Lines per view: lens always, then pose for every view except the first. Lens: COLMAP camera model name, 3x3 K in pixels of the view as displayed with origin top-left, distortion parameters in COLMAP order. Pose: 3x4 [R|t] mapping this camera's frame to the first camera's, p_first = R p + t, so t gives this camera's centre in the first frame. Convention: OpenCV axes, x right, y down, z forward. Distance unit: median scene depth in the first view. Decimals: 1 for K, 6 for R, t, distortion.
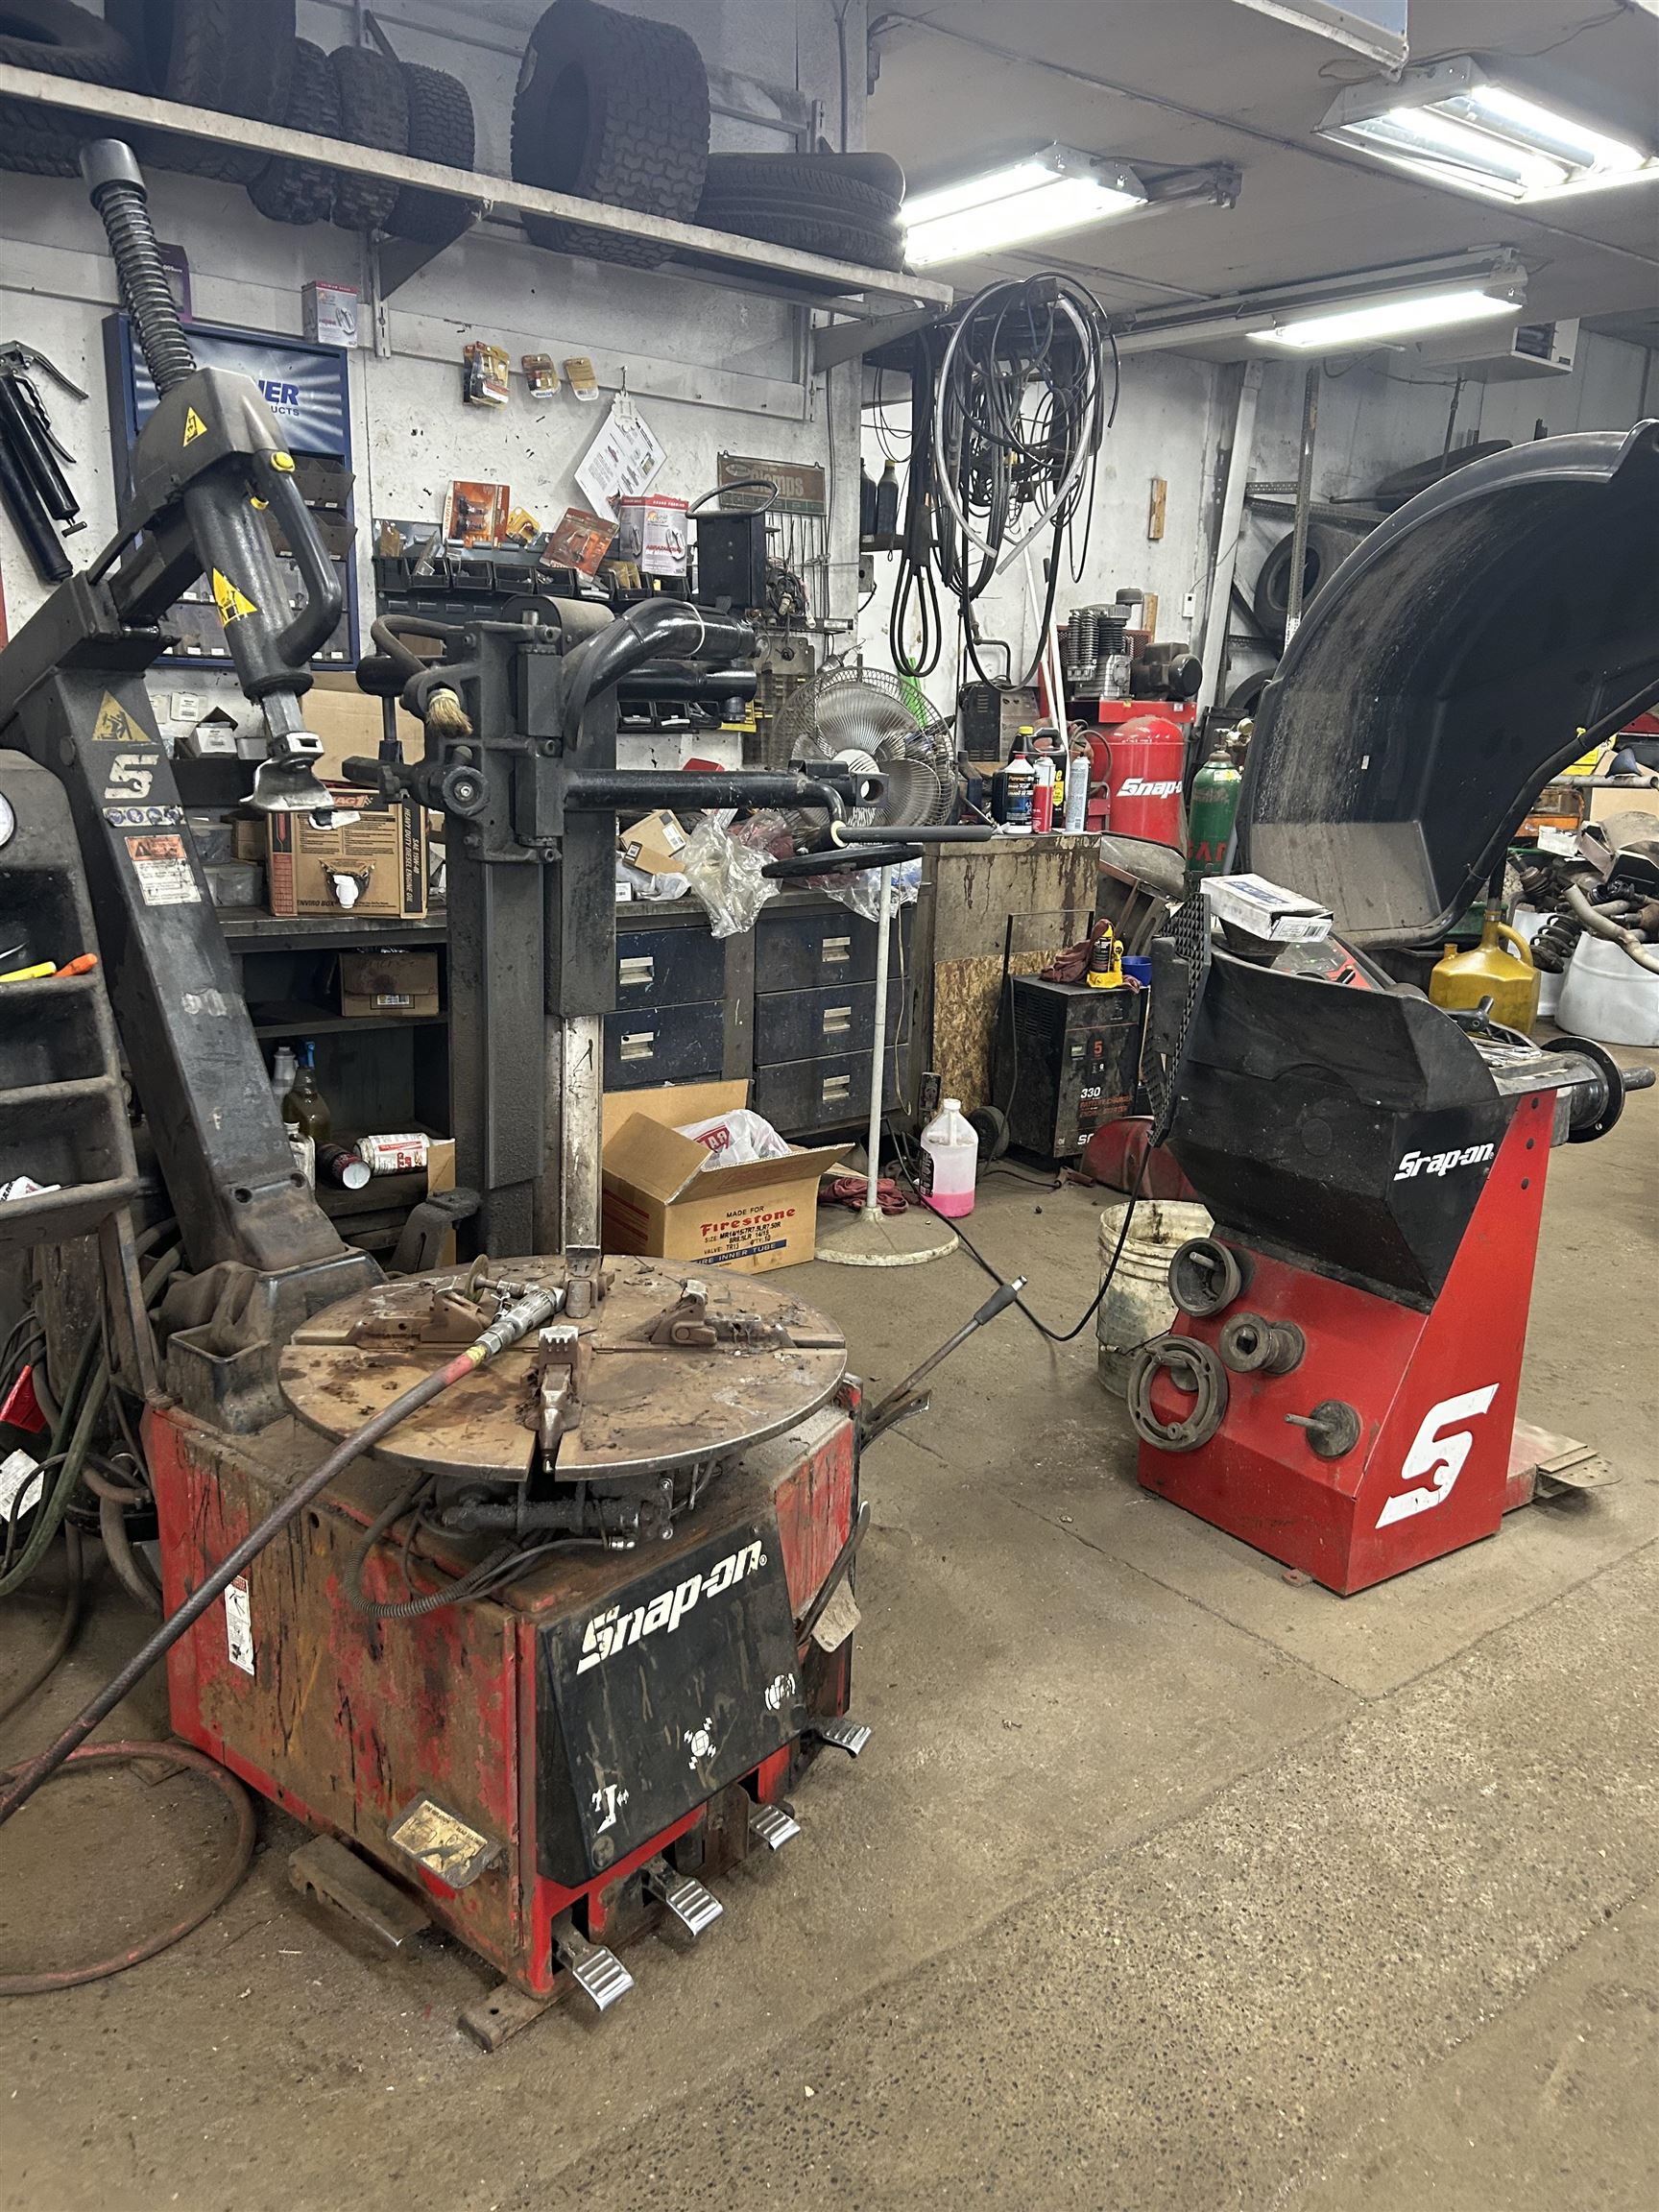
lens RADIAL K [[1684.0, 0, 826.8], [0, 1684.0, 1106.3], [0, 0, 1]] dist [0.045655, -0.043450]
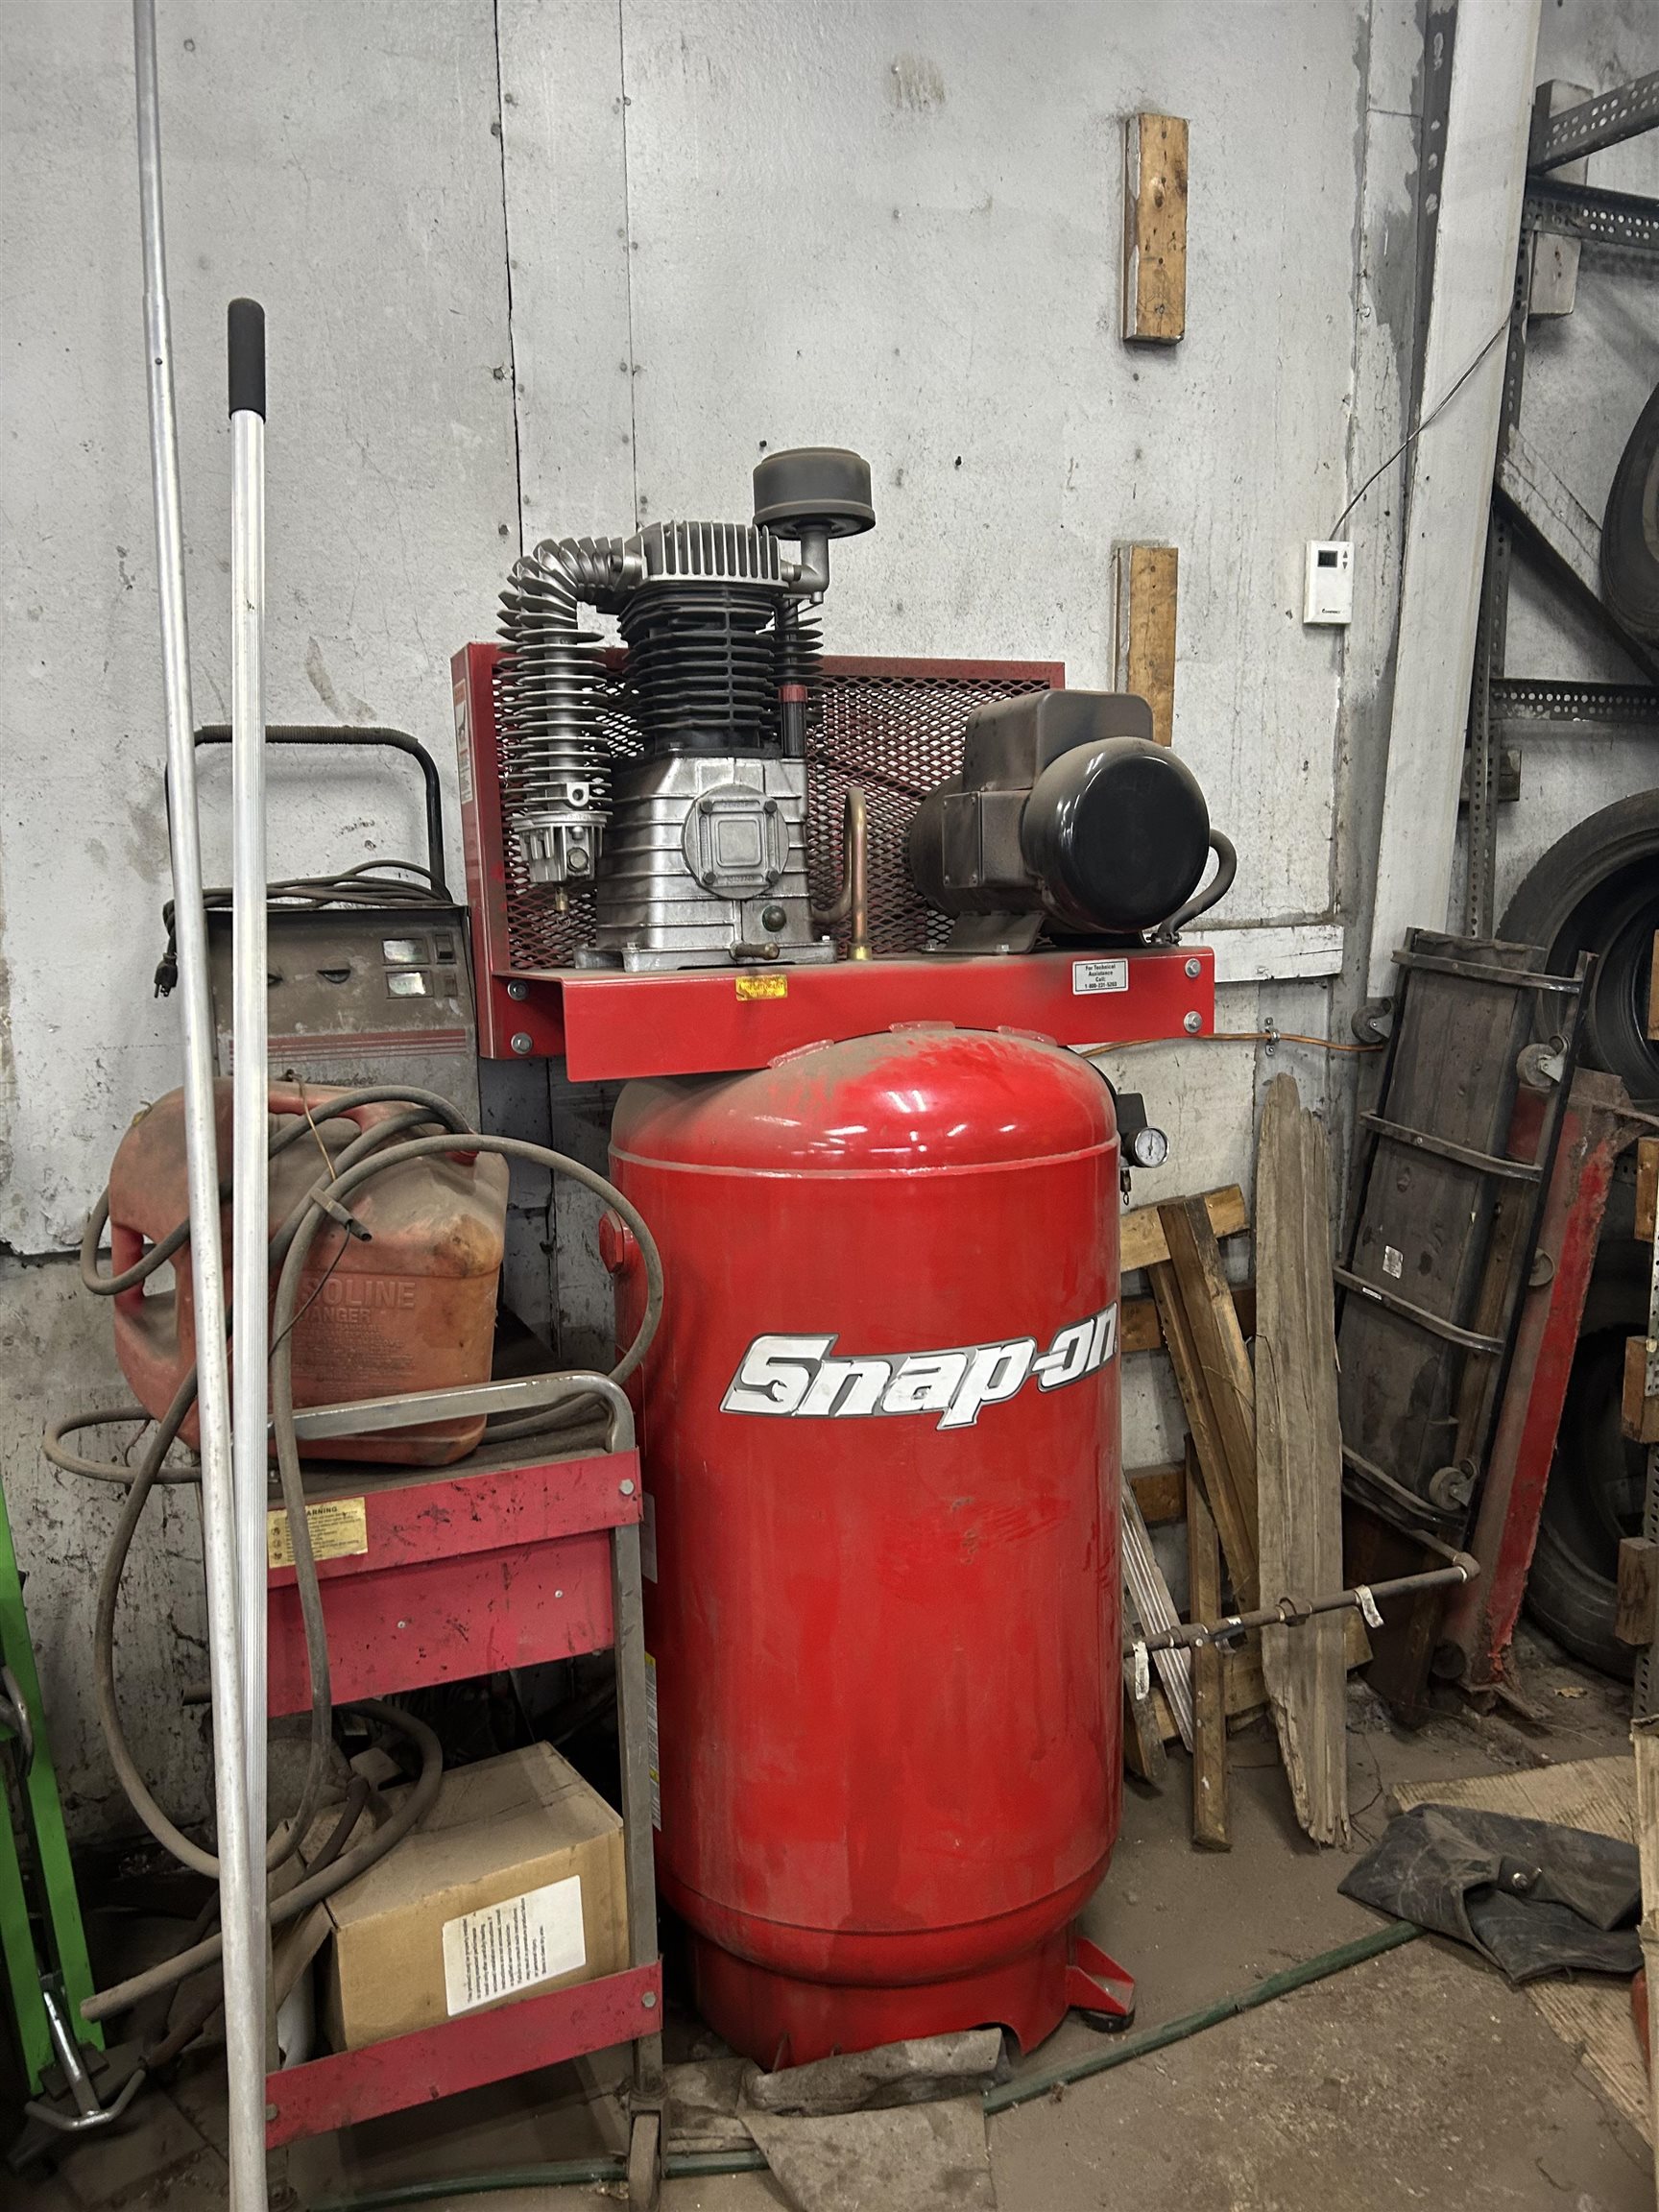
lens RADIAL K [[1684.0, 0, 818.7], [0, 1684.0, 1119.5], [0, 0, 1]] dist [0.045655, -0.043450]
pose [[0.952795, 0.007769, -0.303515, 0.240435], [-0.033797, 0.996174, -0.080596, -0.198366], [0.301727, 0.087050, 0.949412, 0.782046]]
